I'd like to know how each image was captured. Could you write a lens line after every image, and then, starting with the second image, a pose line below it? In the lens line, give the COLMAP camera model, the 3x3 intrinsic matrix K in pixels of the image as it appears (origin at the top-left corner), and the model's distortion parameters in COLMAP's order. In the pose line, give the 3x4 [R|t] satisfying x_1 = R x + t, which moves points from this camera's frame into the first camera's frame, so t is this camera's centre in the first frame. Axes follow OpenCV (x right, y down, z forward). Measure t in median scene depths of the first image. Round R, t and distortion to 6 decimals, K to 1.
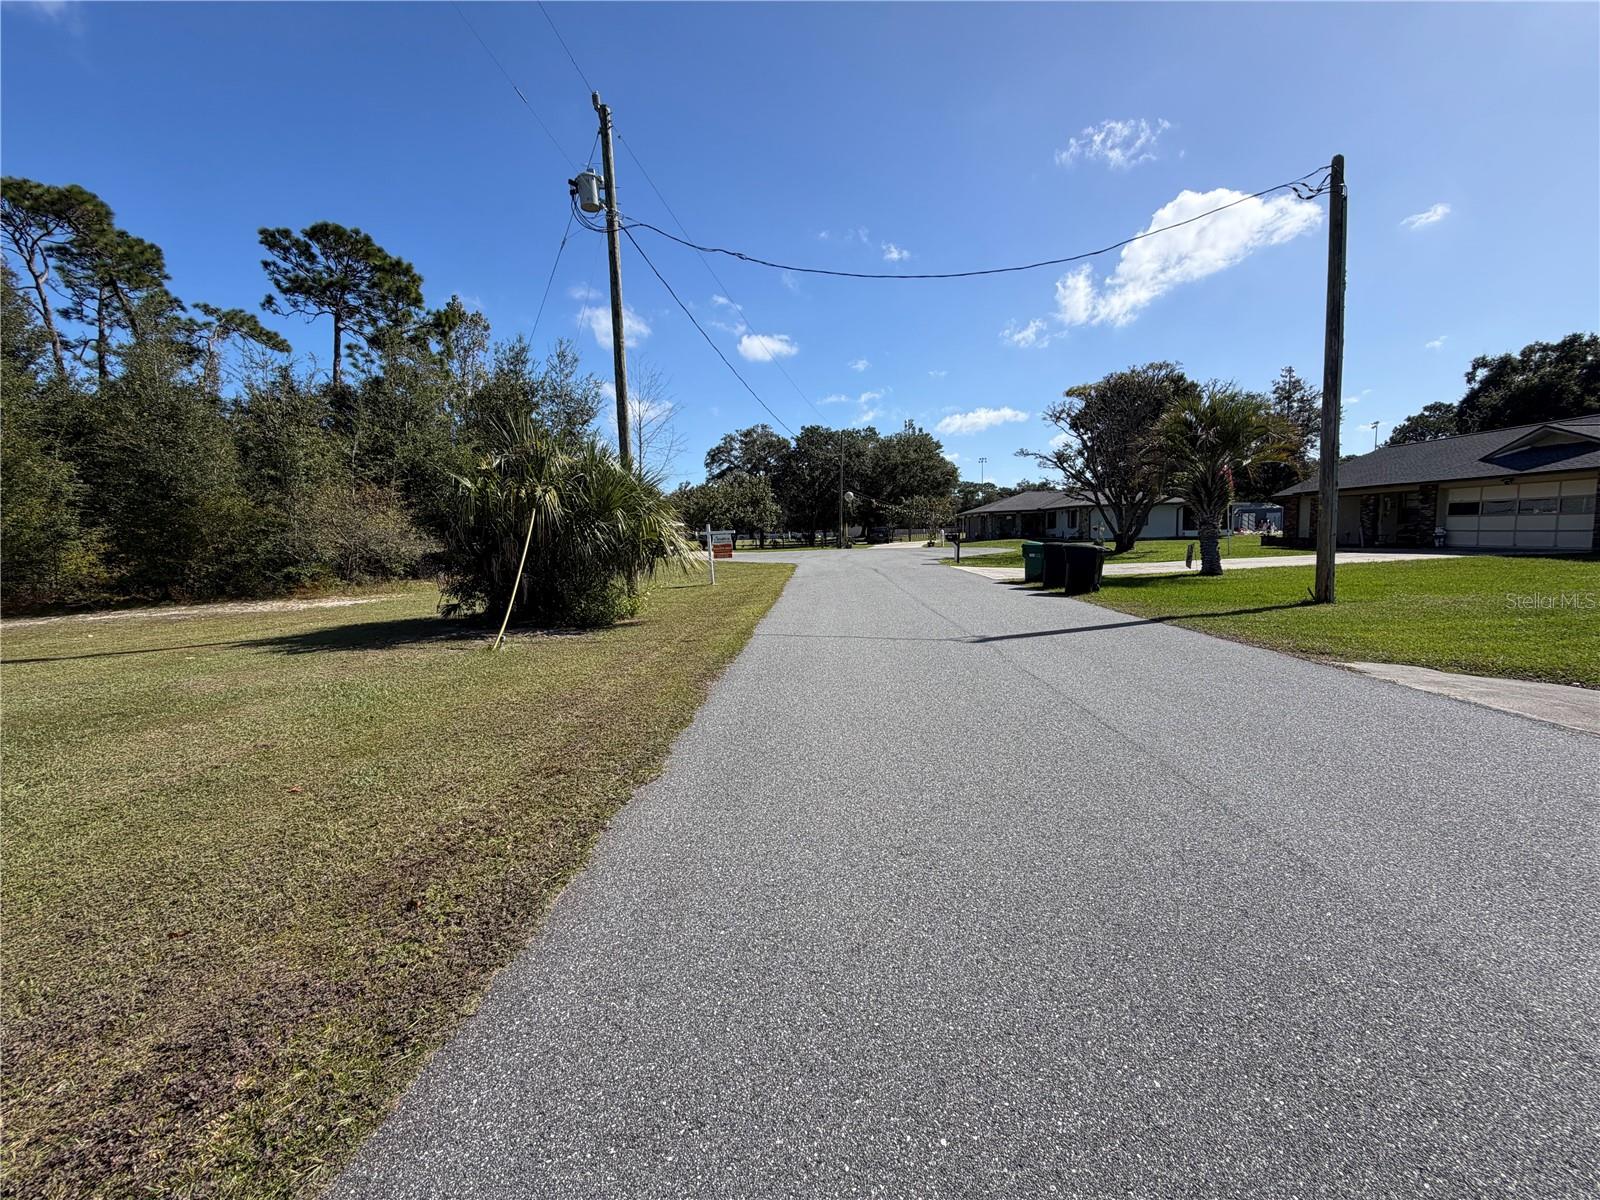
lens RADIAL K [[637.0, 0, 778.9], [0, 637.0, 601.3], [0, 0, 1]] dist [0.003037, -0.000119]
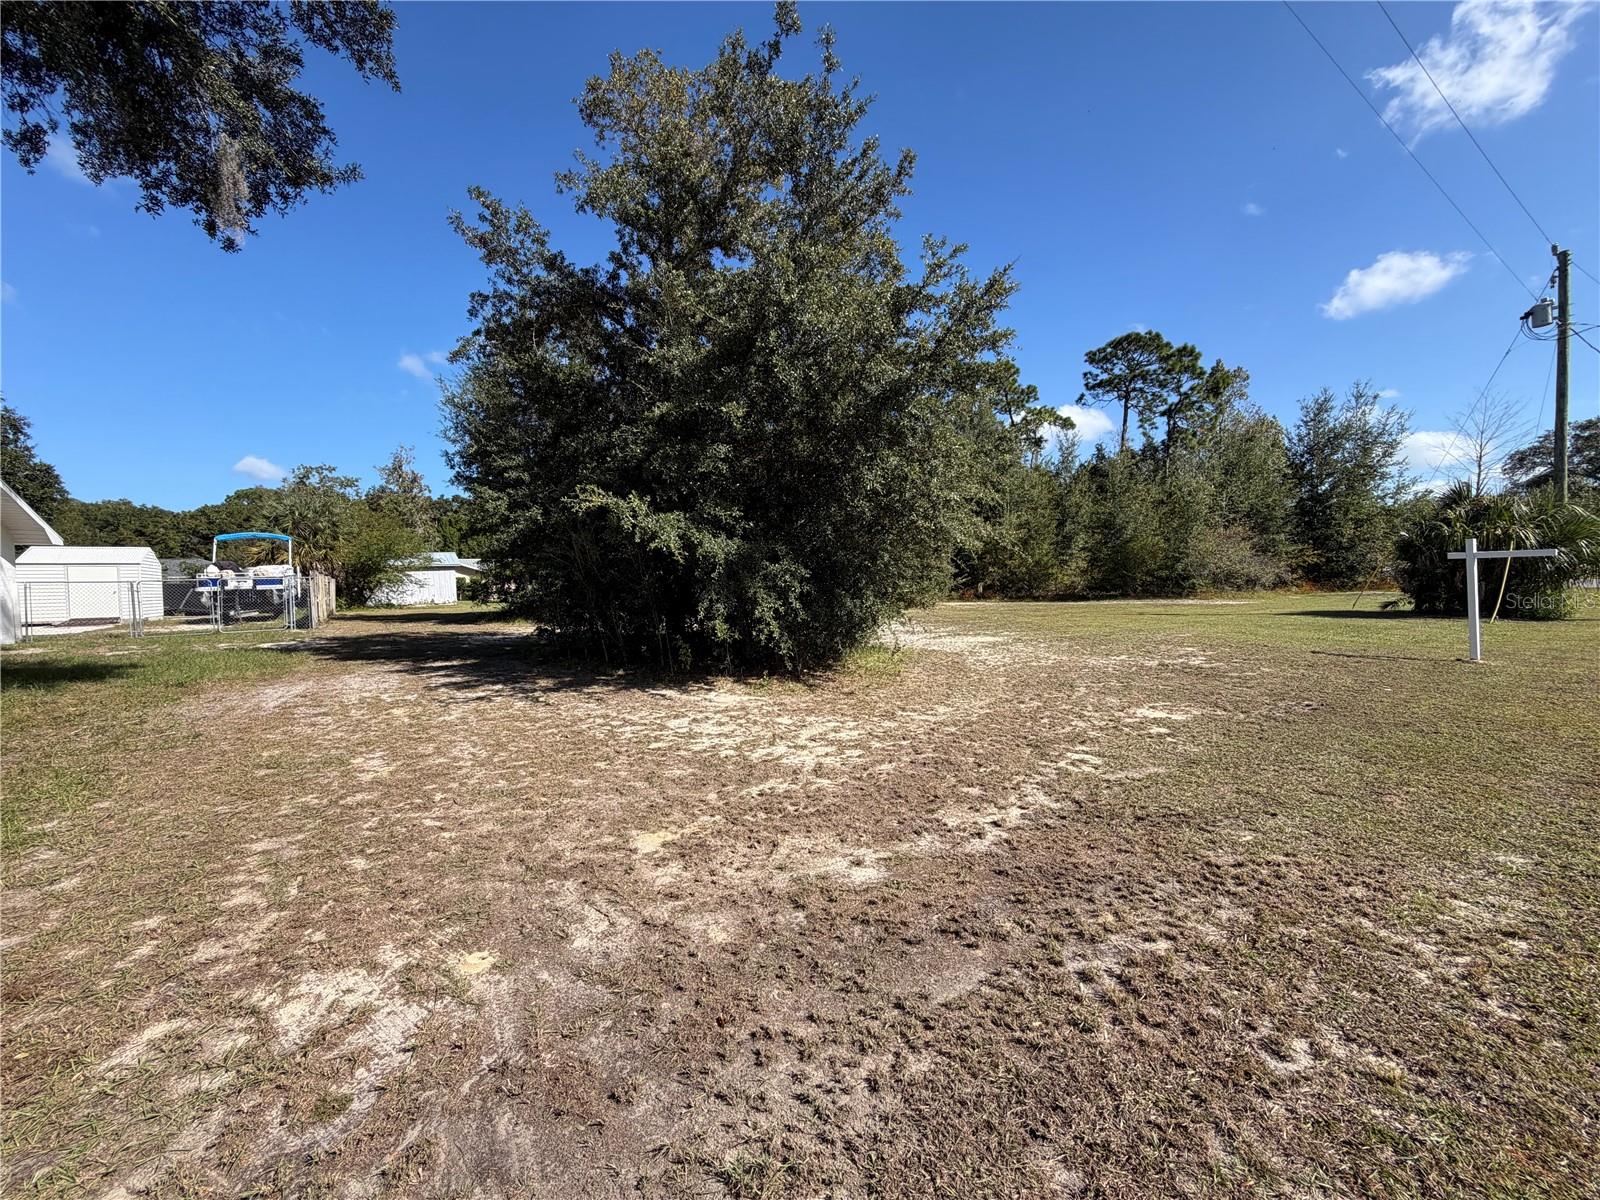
lens RADIAL K [[637.0, 0, 784.3], [0, 637.0, 598.8], [0, 0, 1]] dist [0.003037, -0.000119]
pose [[0.624334, 0.041903, -0.780033, -0.075666], [-0.074117, 0.997233, -0.005752, 0.041428], [0.777633, 0.061405, 0.625712, -0.407435]]
